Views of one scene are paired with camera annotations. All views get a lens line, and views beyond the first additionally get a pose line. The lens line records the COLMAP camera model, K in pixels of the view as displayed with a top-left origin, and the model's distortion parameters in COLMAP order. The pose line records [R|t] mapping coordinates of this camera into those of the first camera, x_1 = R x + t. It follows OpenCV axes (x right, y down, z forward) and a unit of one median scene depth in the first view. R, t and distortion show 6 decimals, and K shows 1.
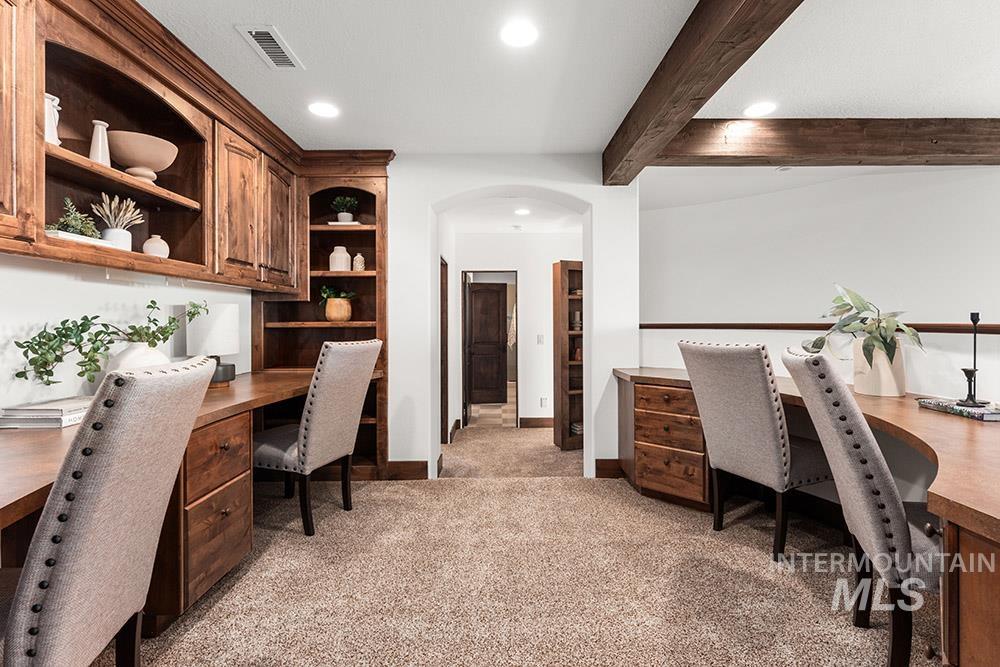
lens RADIAL K [[434.5, 0, 500.6], [0, 434.5, 322.7], [0, 0, 1]] dist [0.000150, -0.011817]
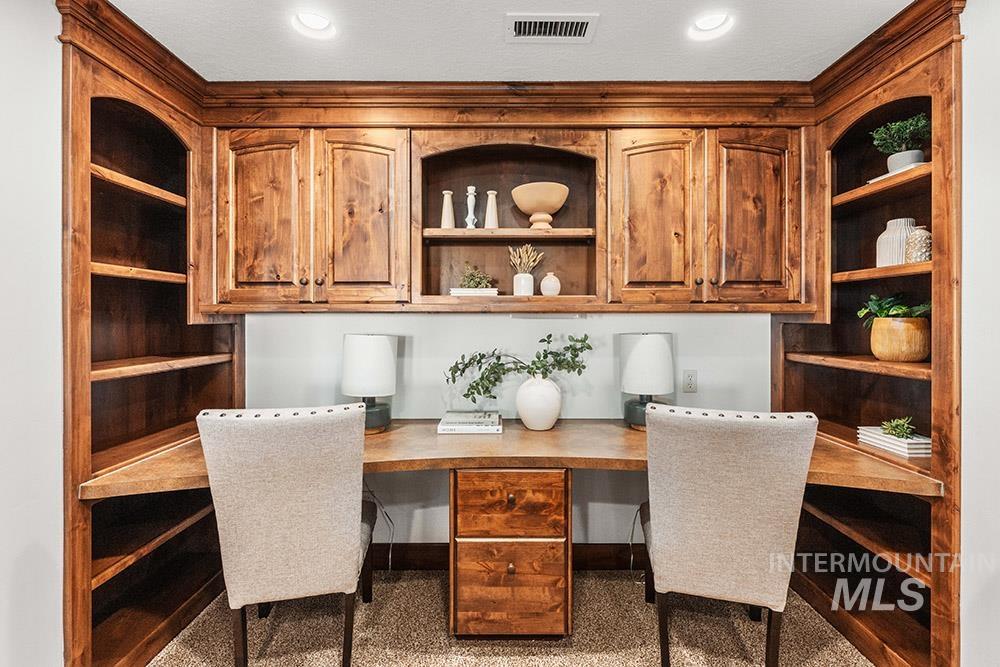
lens RADIAL K [[434.5, 0, 500.6], [0, 434.5, 322.7], [0, 0, 1]] dist [0.000150, -0.011817]
pose [[-0.007139, 0.006127, -0.999956, 0.214848], [-0.001603, 0.999980, 0.006139, -0.070045], [0.999973, 0.001647, -0.007129, 0.711719]]
